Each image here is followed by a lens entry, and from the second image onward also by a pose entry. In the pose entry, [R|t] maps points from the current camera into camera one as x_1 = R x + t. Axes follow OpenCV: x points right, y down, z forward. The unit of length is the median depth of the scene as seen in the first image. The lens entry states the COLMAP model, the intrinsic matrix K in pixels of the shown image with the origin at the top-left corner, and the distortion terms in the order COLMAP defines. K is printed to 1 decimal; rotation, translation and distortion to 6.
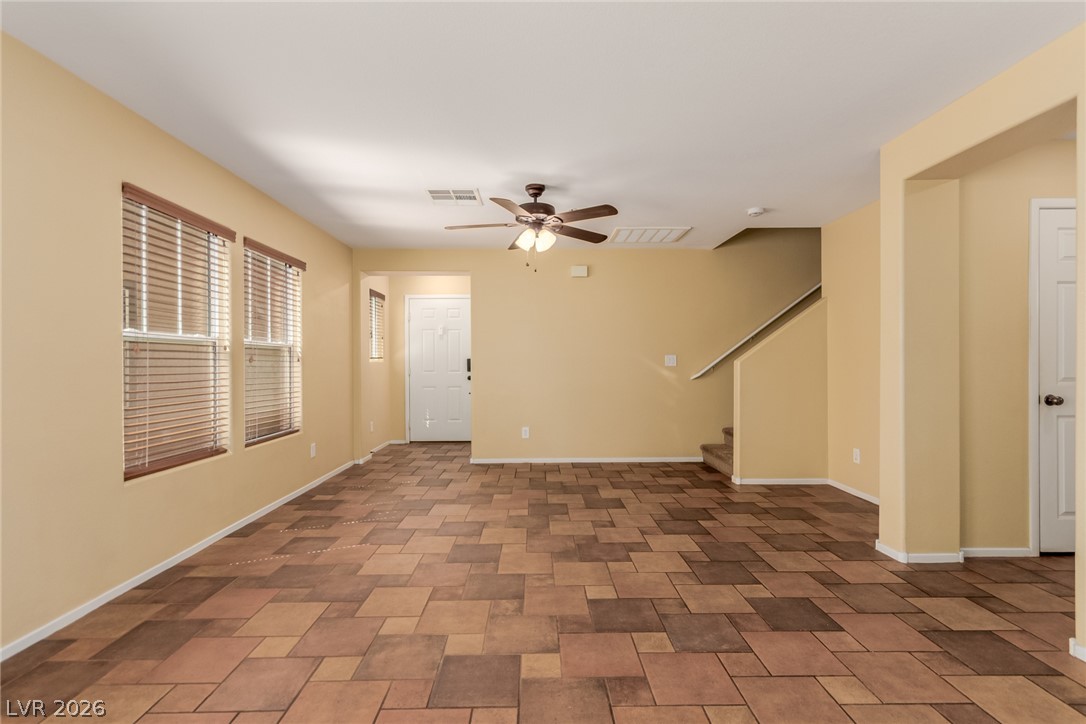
lens RADIAL K [[507.4, 0, 540.4], [0, 507.4, 365.1], [0, 0, 1]] dist [0.002452, 0.000523]
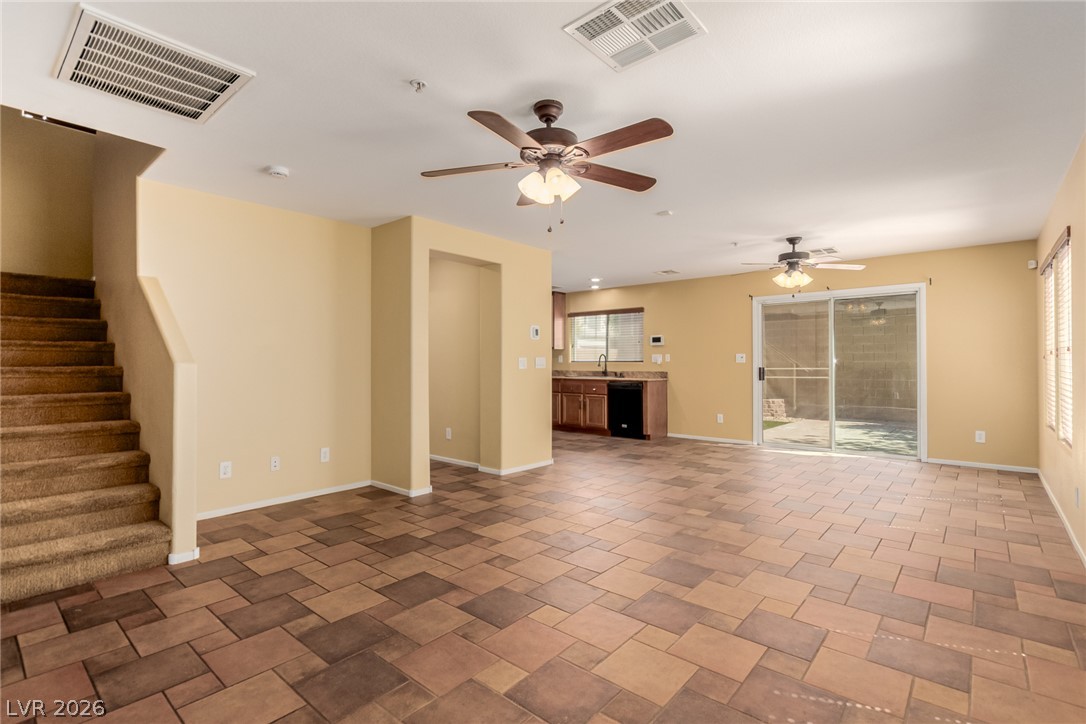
lens RADIAL K [[507.4, 0, 540.4], [0, 507.4, 365.1], [0, 0, 1]] dist [0.002452, 0.000523]
pose [[-0.748639, 0.001316, 0.662976, -0.509799], [0.008592, 0.999933, 0.007717, -0.010678], [-0.662922, 0.011474, -0.748601, 1.712363]]
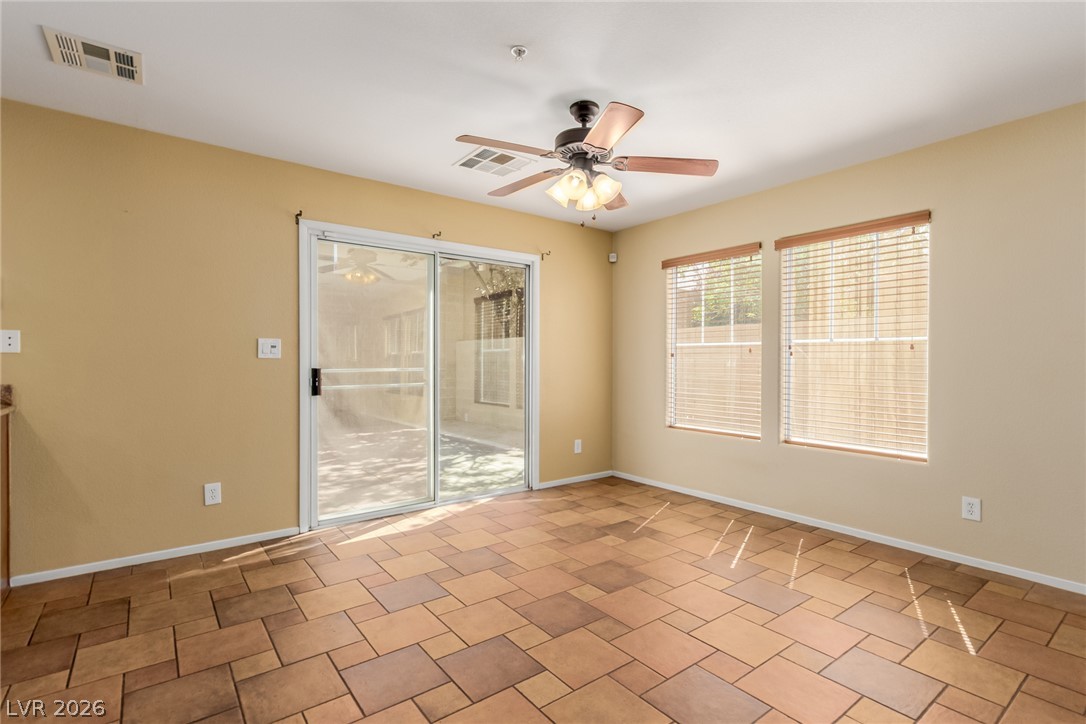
lens RADIAL K [[507.4, 0, 540.4], [0, 507.4, 365.1], [0, 0, 1]] dist [0.002452, 0.000523]
pose [[-0.807517, 0.005553, -0.589819, 0.458214], [-0.002146, 0.999921, 0.012353, 0.002710], [0.589841, 0.011241, -0.807441, 0.591300]]
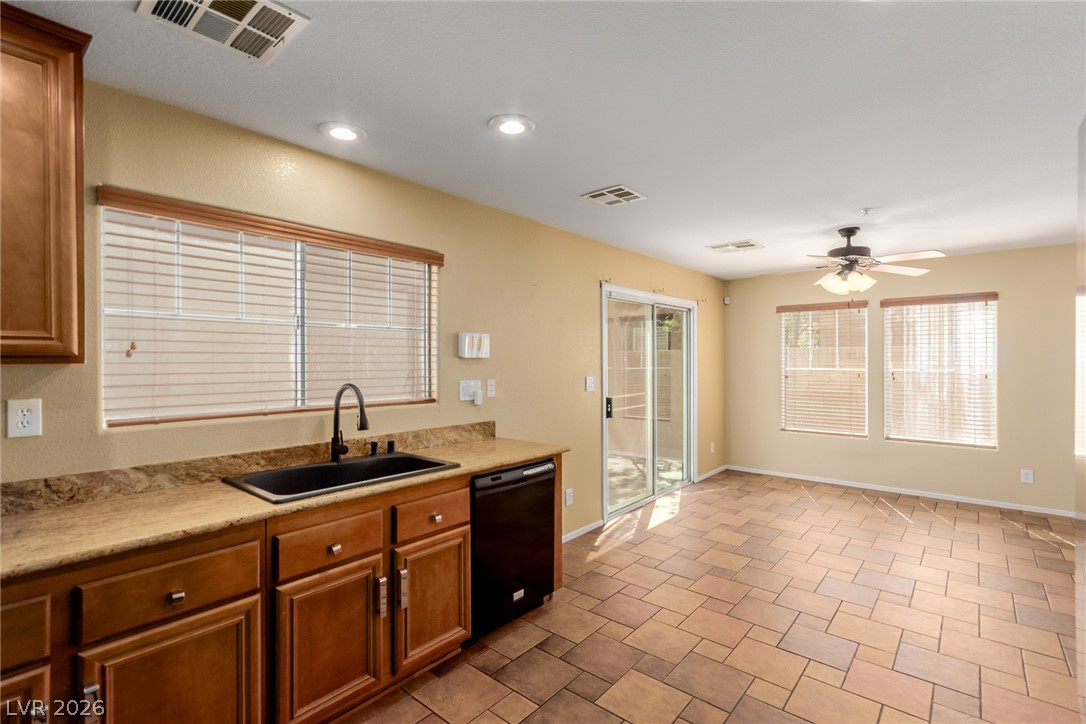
lens RADIAL K [[503.8, 0, 543.0], [0, 503.8, 362.0], [0, 0, 1]] dist [0.001328, 0.000378]
pose [[-0.664704, 0.008799, -0.747055, 1.319147], [0.003456, 0.999956, 0.008703, -0.081710], [0.747099, 0.003204, -0.664706, 0.252768]]
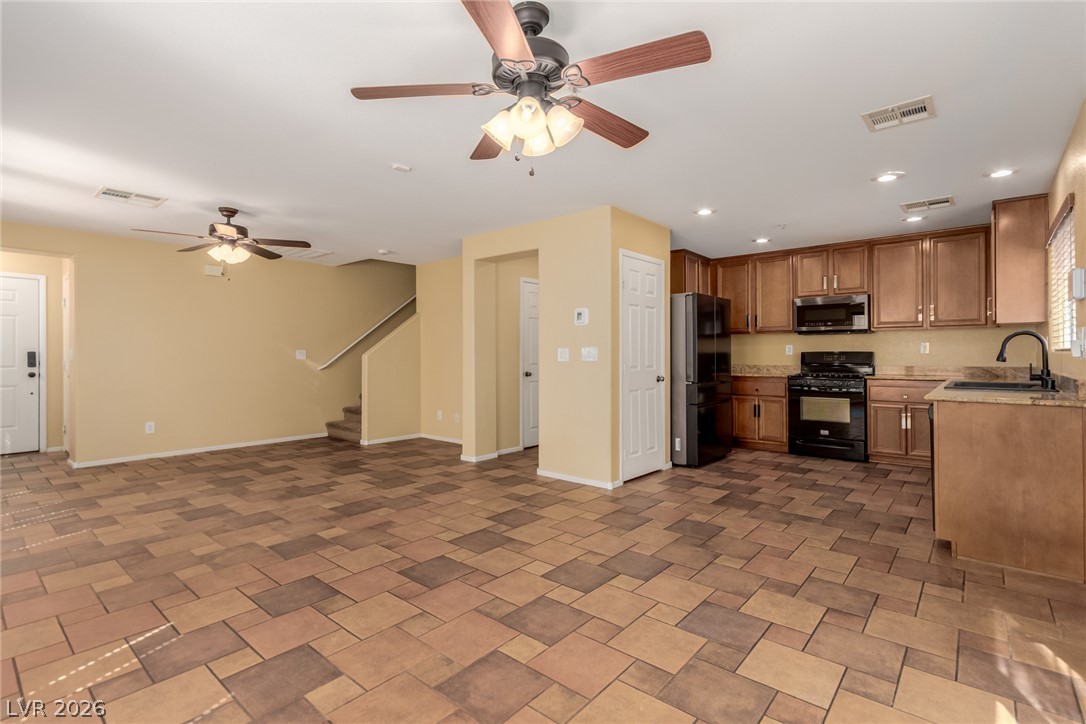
lens RADIAL K [[517.4, 0, 533.6], [0, 517.4, 356.1], [0, 0, 1]] dist [0.019777, 0.000457]
pose [[0.673482, 0.000016, 0.739204, -0.489010], [0.004271, 0.999983, -0.003913, 0.003079], [-0.739191, 0.005792, 0.673471, -0.400341]]
